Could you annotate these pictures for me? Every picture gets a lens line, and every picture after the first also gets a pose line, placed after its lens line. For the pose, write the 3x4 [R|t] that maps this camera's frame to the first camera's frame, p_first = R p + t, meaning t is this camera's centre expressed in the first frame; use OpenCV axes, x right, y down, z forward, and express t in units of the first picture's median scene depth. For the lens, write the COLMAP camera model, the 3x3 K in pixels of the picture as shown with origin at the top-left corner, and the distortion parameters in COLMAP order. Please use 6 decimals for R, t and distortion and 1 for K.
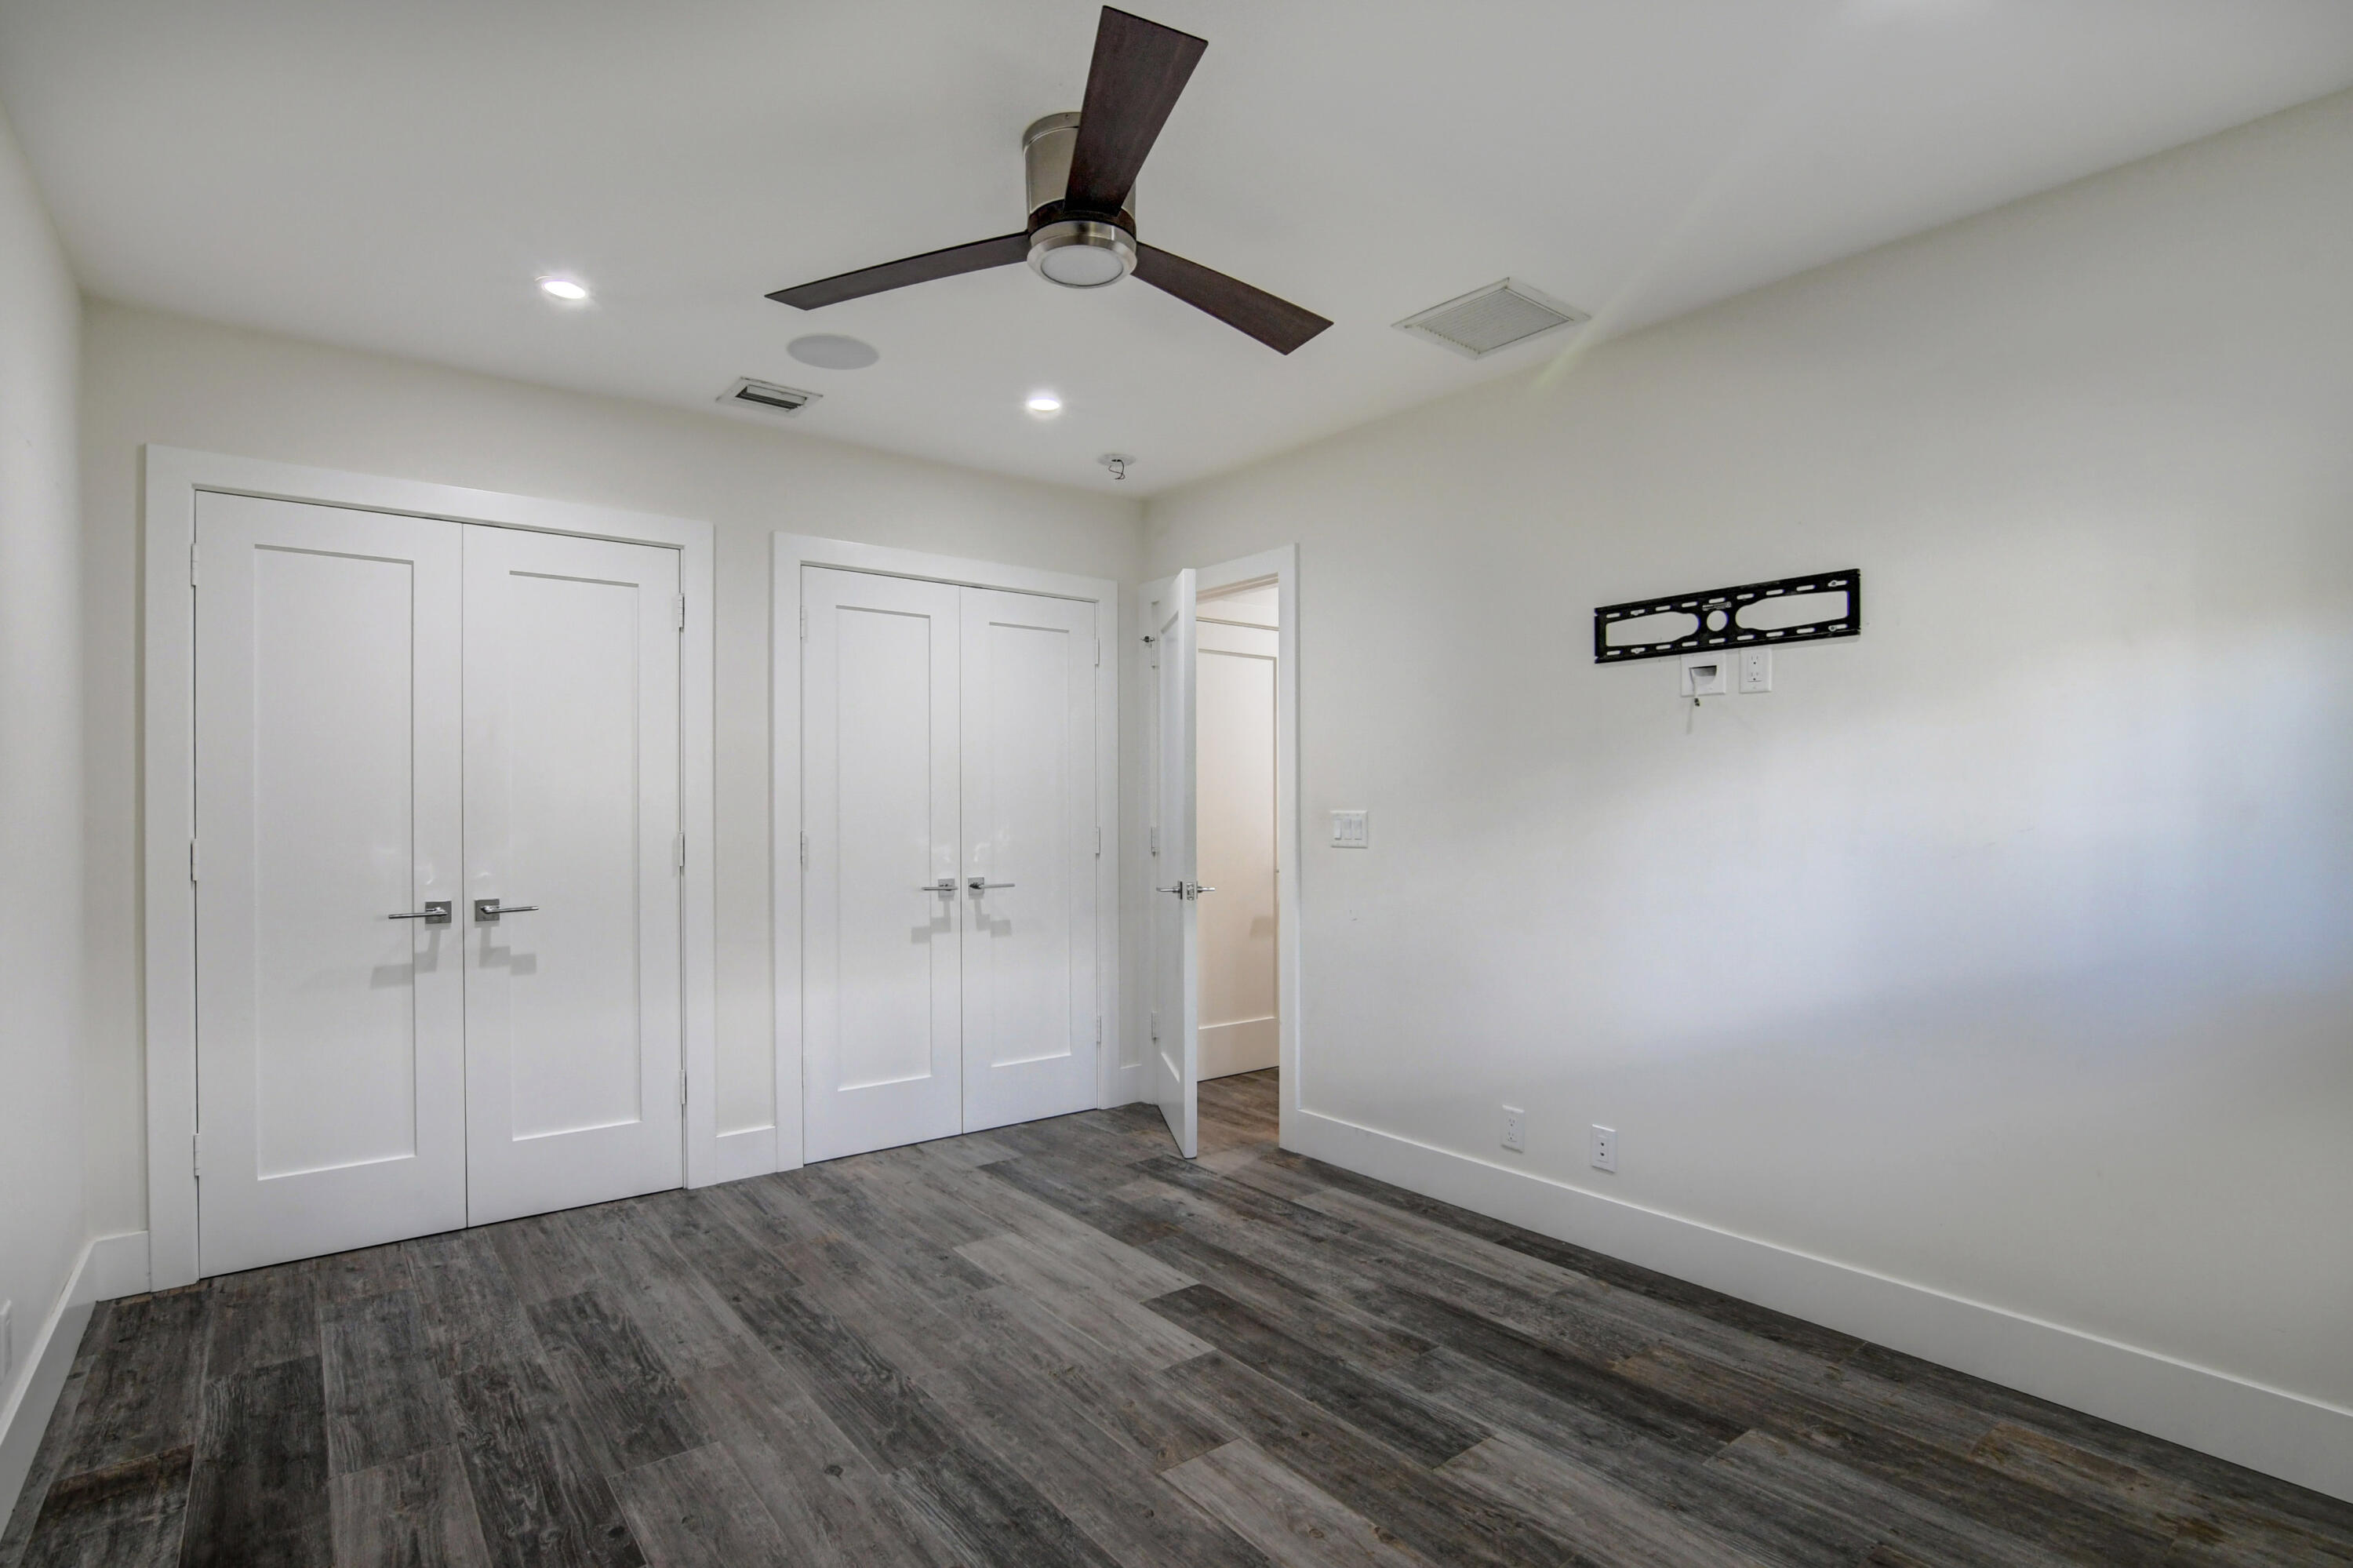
lens RADIAL K [[1151.1, 0, 1171.7], [0, 1151.1, 802.0], [0, 0, 1]] dist [-0.032877, 0.012572]
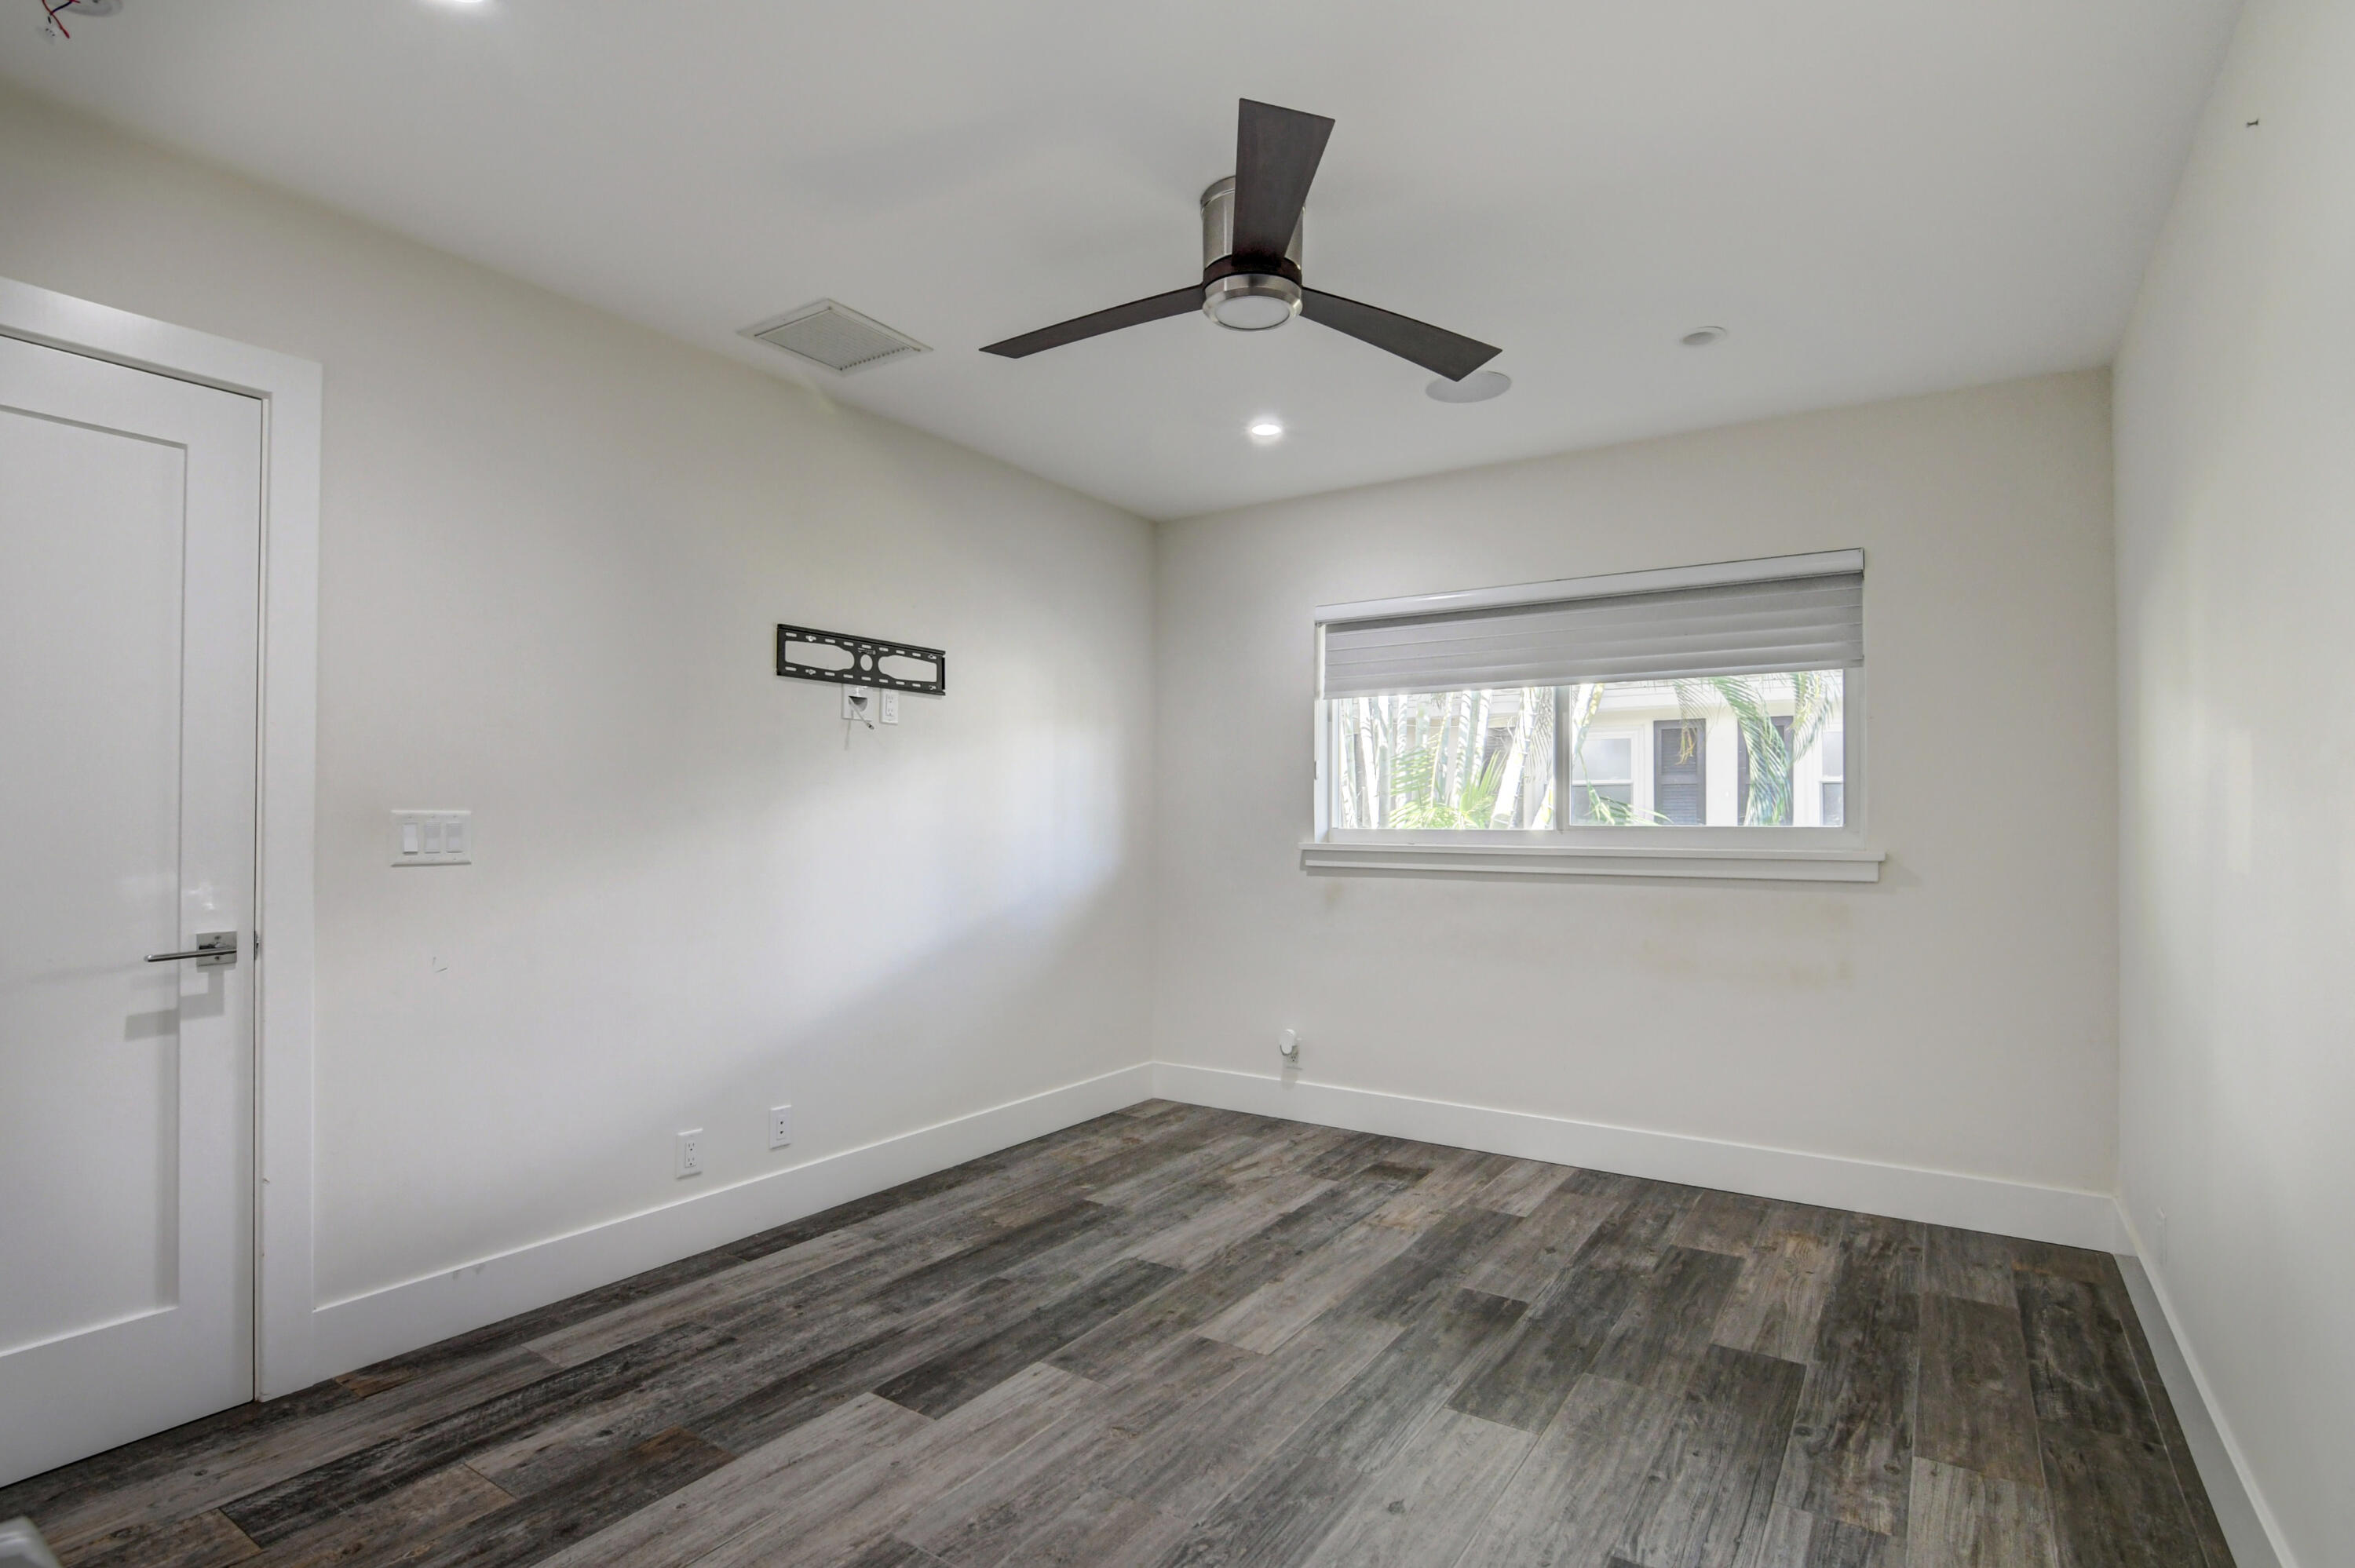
lens RADIAL K [[1151.9, 0, 1172.6], [0, 1151.9, 802.0], [0, 0, 1]] dist [-0.032877, 0.012572]
pose [[-0.308942, 0.015484, 0.950955, -0.822376], [-0.006193, 0.999814, -0.018291, 0.015880], [-0.951061, -0.011540, -0.308788, 1.058718]]
